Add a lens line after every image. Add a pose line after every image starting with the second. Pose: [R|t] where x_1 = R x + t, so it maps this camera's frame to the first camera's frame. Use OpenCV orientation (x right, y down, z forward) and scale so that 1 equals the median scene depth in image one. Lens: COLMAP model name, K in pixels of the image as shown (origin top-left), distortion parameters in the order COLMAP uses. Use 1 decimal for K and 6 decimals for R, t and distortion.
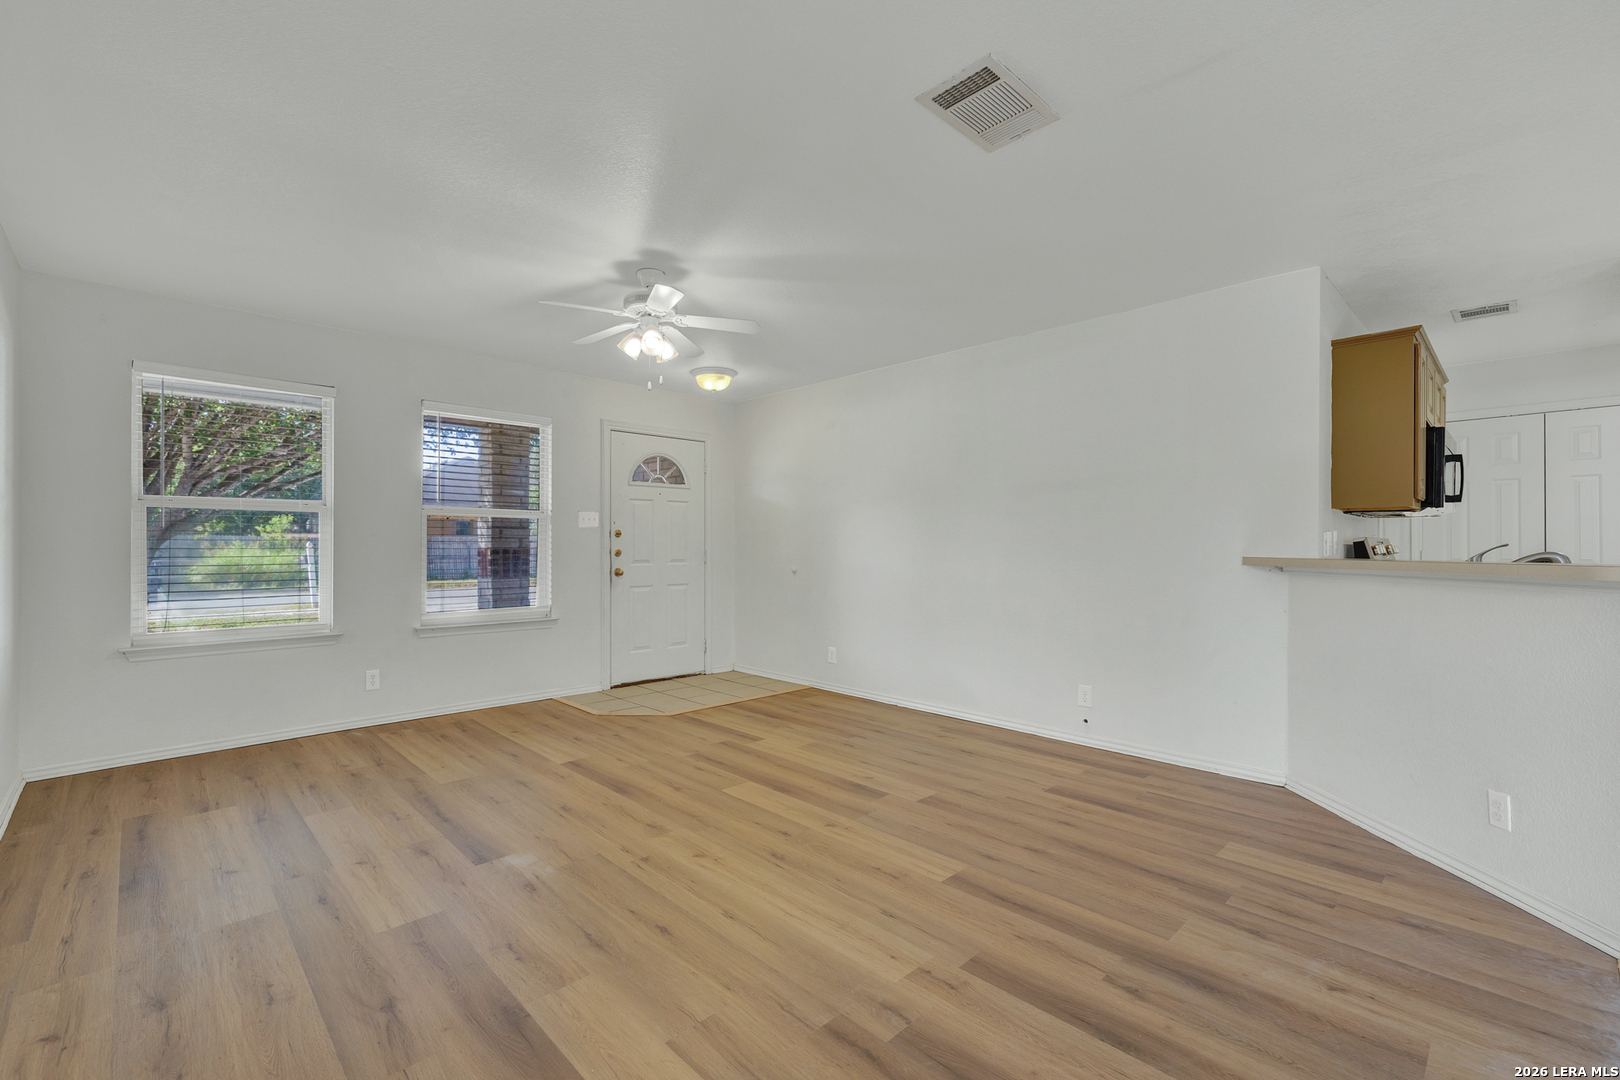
lens RADIAL K [[705.8, 0, 804.6], [0, 705.8, 540.4], [0, 0, 1]] dist [0.001962, -0.000329]
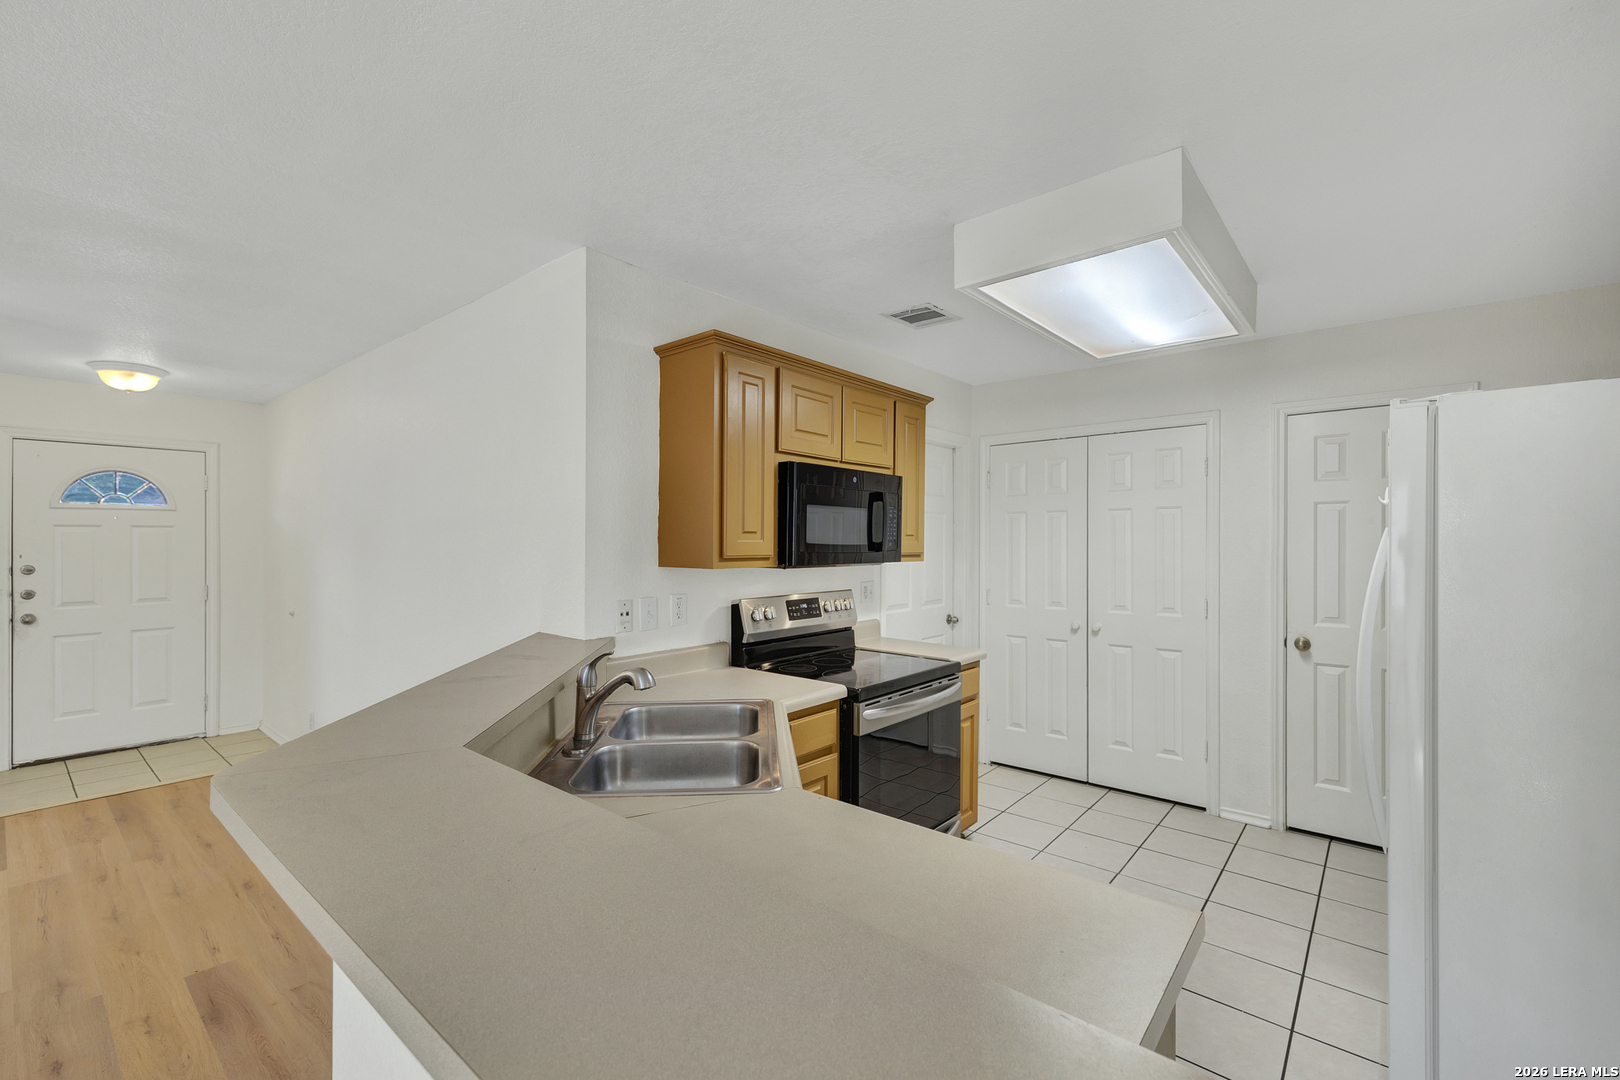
lens RADIAL K [[692.5, 0, 810.0], [0, 692.5, 540.0], [0, 0, 1]] dist [-0.002411, -0.000437]
pose [[0.994846, -0.000171, 0.101401, 0.762302], [-0.000961, 0.999938, 0.011114, -0.076523], [-0.101396, -0.011154, 0.994784, 0.221259]]
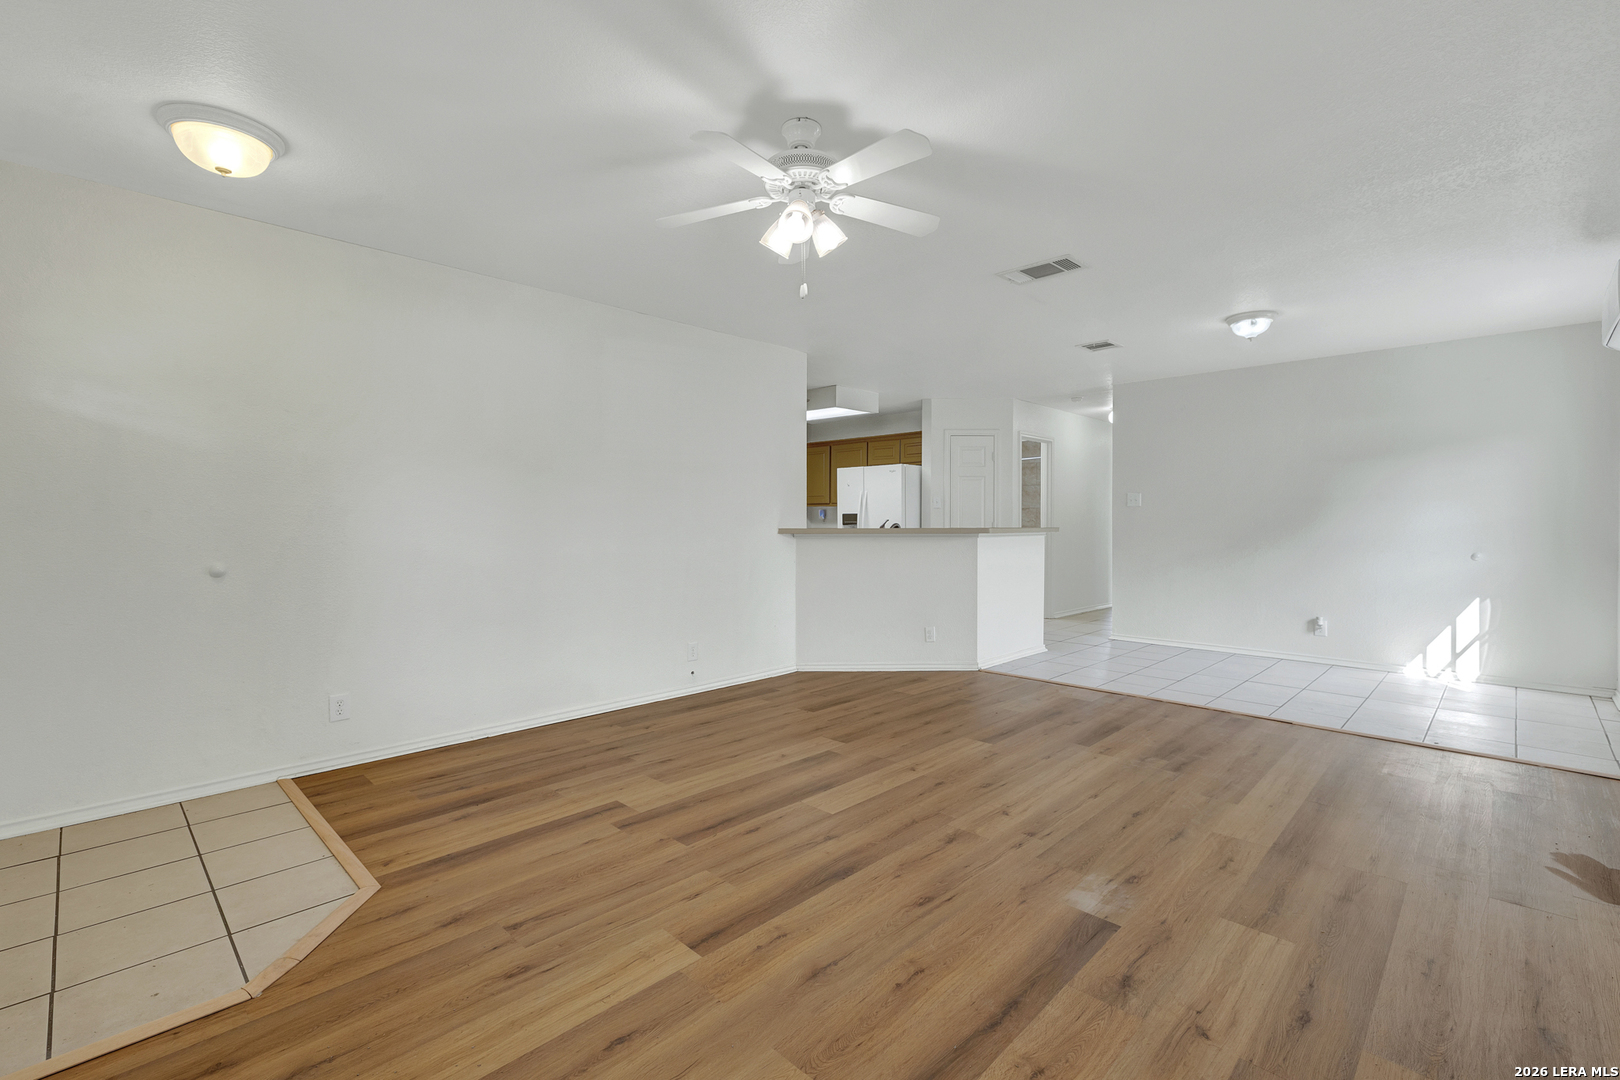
lens RADIAL K [[705.8, 0, 804.6], [0, 705.8, 540.4], [0, 0, 1]] dist [0.001962, -0.000329]
pose [[-0.028658, -0.028032, 0.999196, -0.809872], [-0.008243, 0.999579, 0.027806, 0.004063], [-0.999555, -0.007439, -0.028877, 0.904010]]
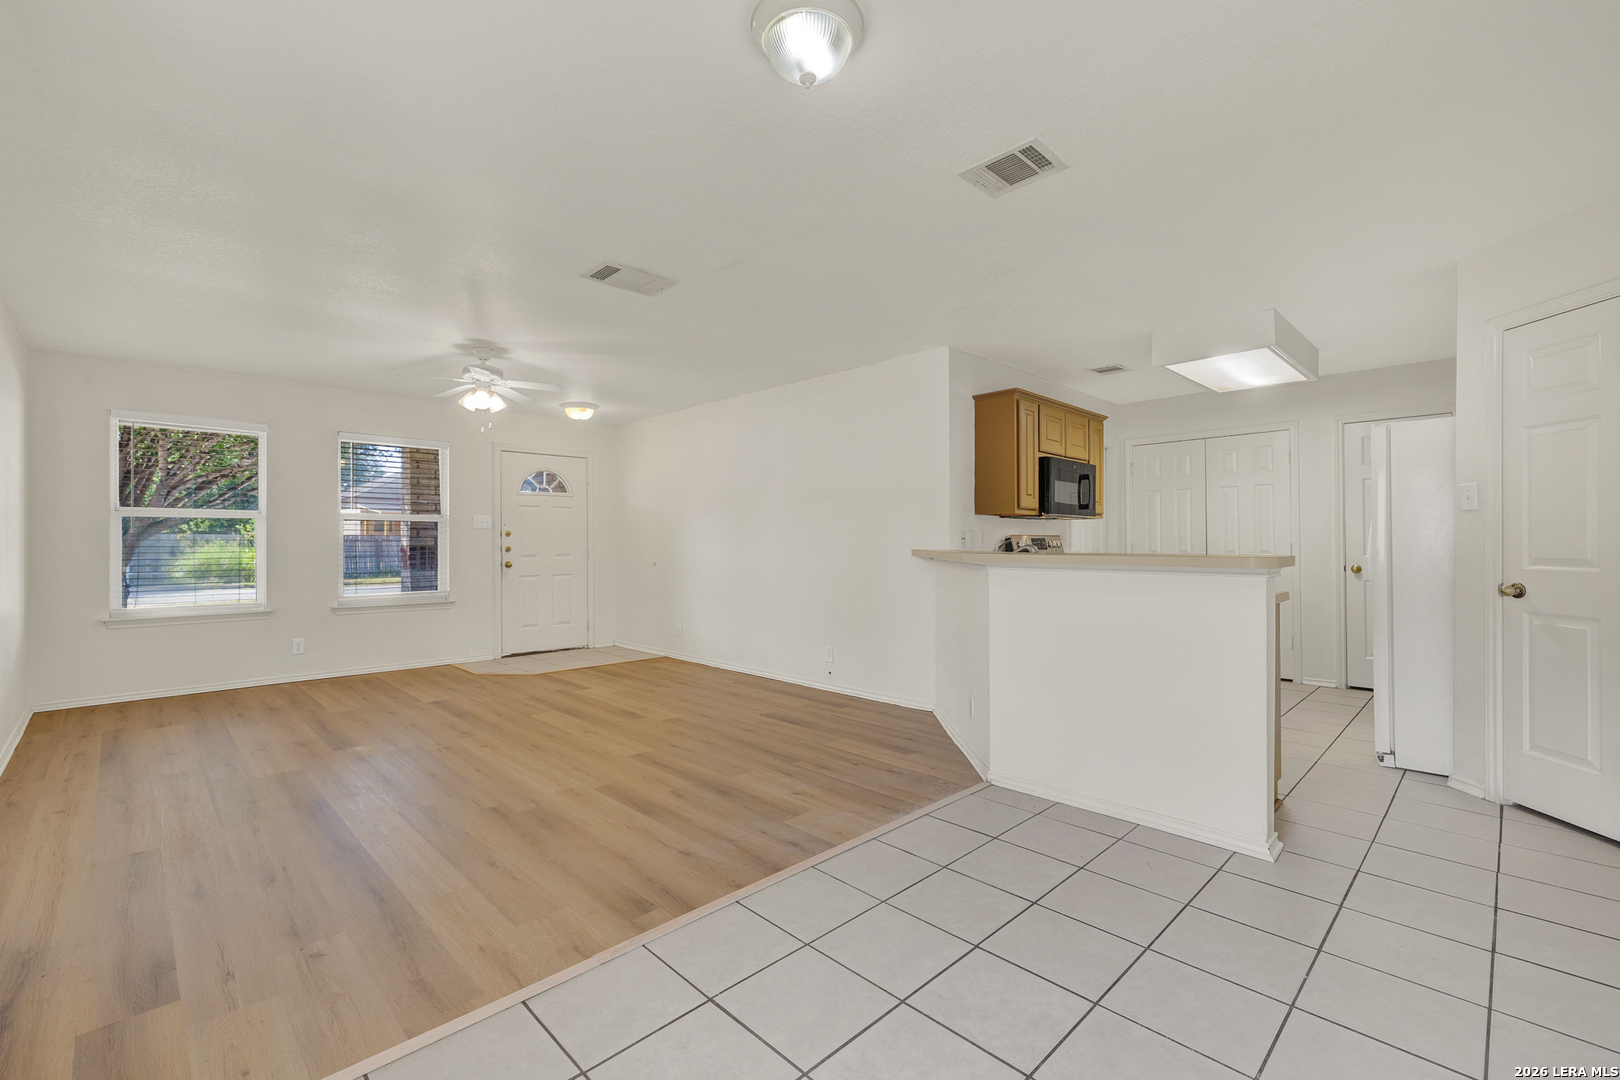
lens RADIAL K [[702.5, 0, 804.8], [0, 702.5, 537.8], [0, 0, 1]] dist [0.001083, 0.001224]
pose [[0.999928, -0.003890, 0.011328, 0.358784], [0.003867, 0.999990, 0.002082, -0.004140], [-0.011336, -0.002038, 0.999934, -0.359436]]
